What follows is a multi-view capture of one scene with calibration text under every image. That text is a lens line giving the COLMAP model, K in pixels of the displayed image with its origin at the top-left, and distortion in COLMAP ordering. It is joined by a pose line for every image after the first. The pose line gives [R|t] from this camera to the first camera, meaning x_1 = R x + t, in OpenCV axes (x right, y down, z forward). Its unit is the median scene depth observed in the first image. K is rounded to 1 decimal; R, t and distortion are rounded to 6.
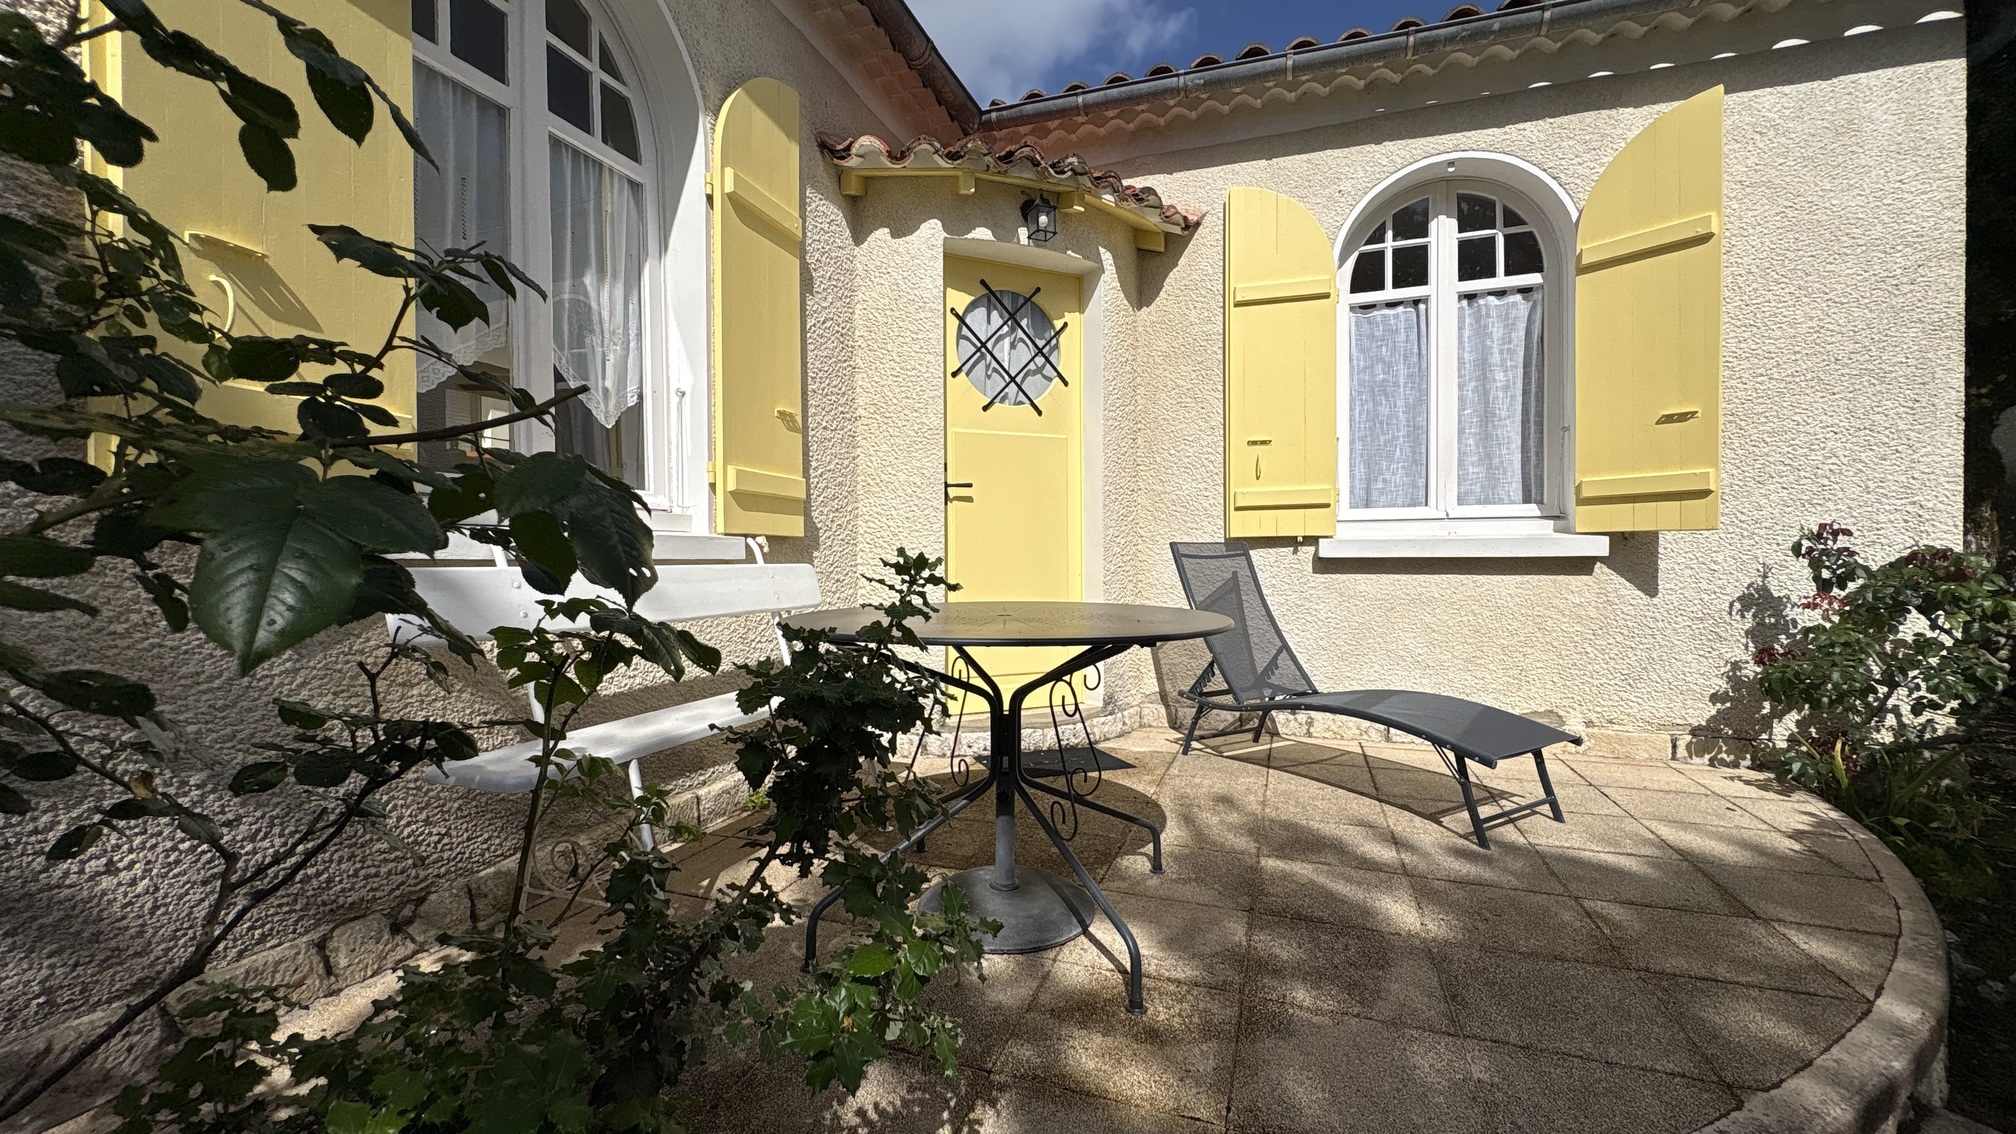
lens RADIAL K [[800.7, 0, 1008.1], [0, 800.7, 559.9], [0, 0, 1]] dist [0.000893, 0.000027]
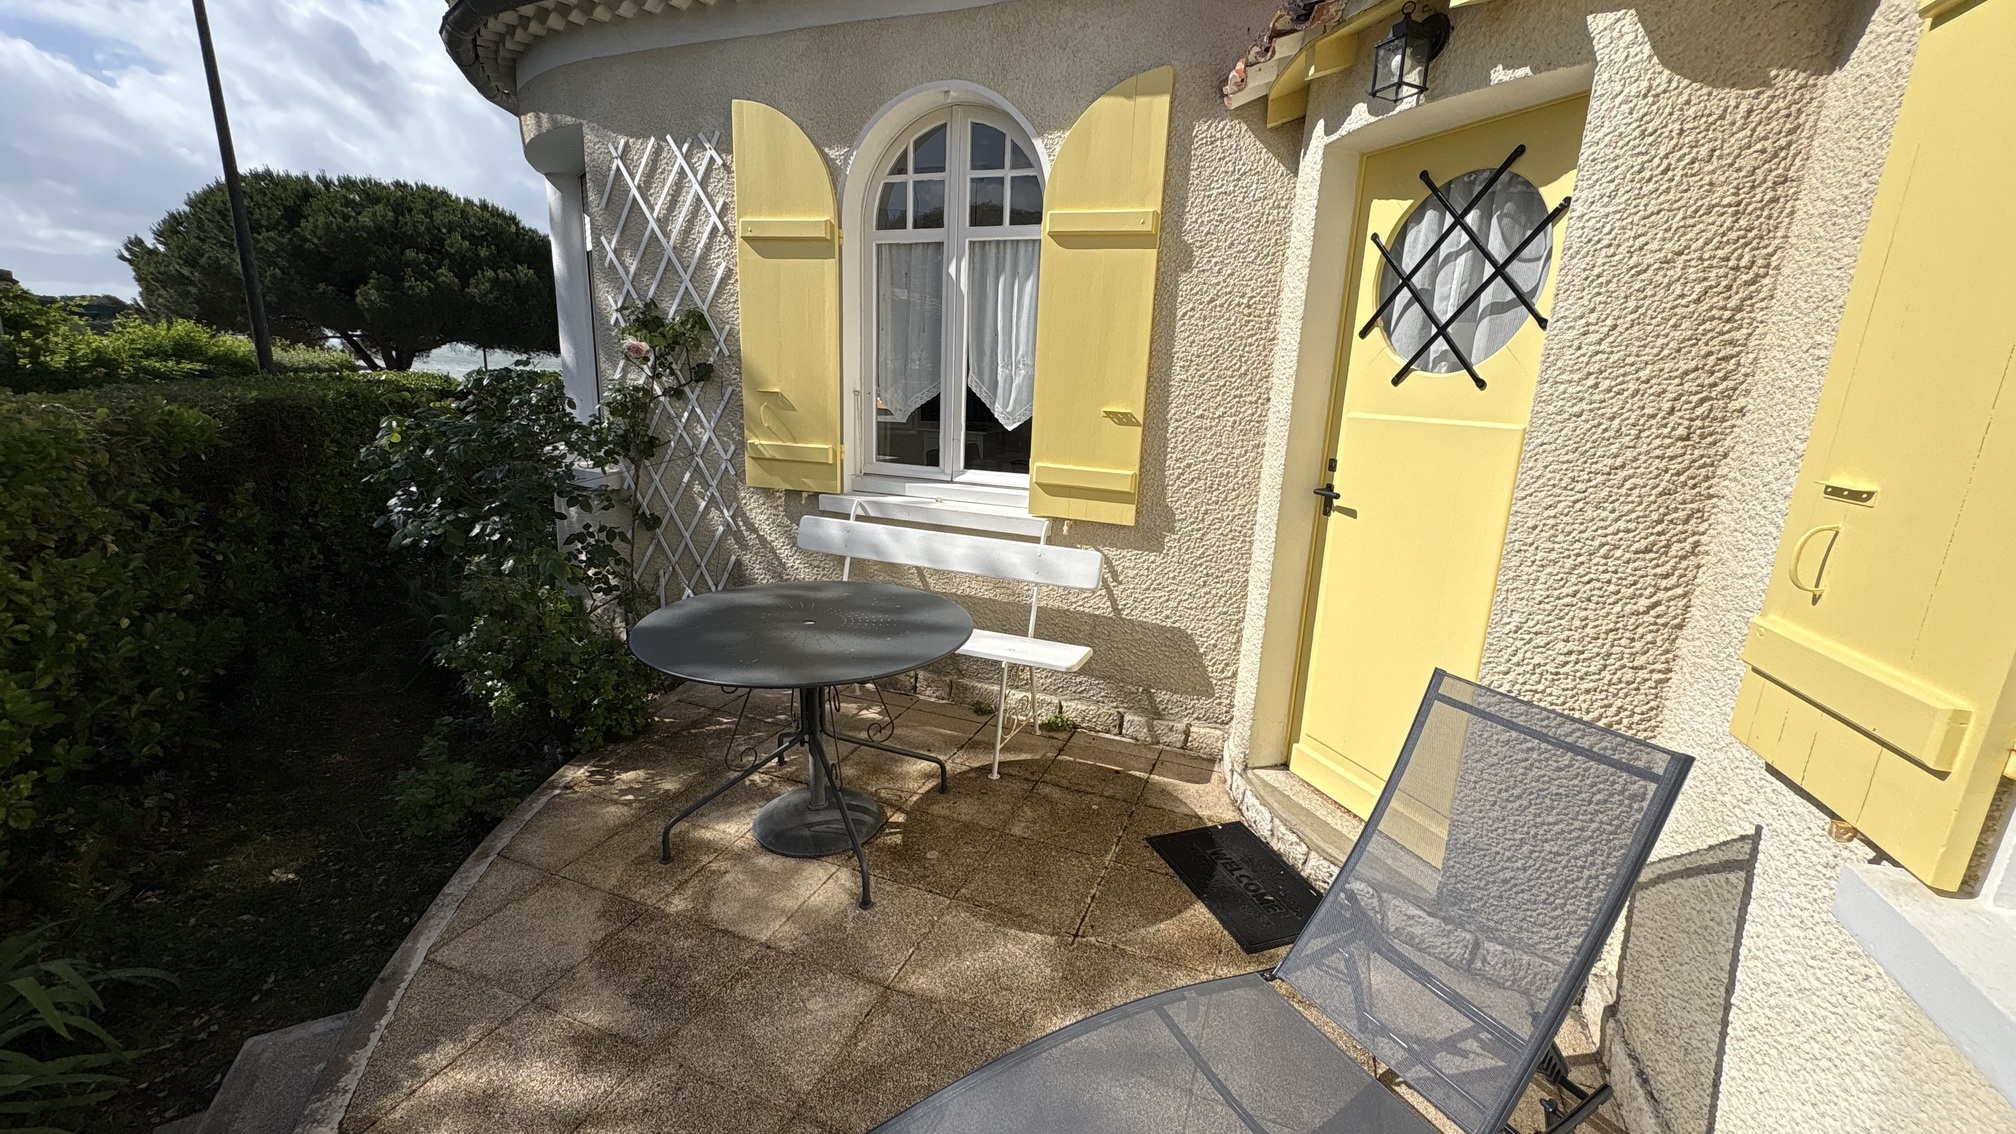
lens RADIAL K [[800.7, 0, 1009.2], [0, 800.7, 574.2], [0, 0, 1]] dist [0.000893, 0.000027]
pose [[-0.036375, 0.252607, -0.966885, 0.714755], [-0.037199, 0.966513, 0.253909, -0.205397], [0.998646, 0.045203, -0.025761, 0.759022]]
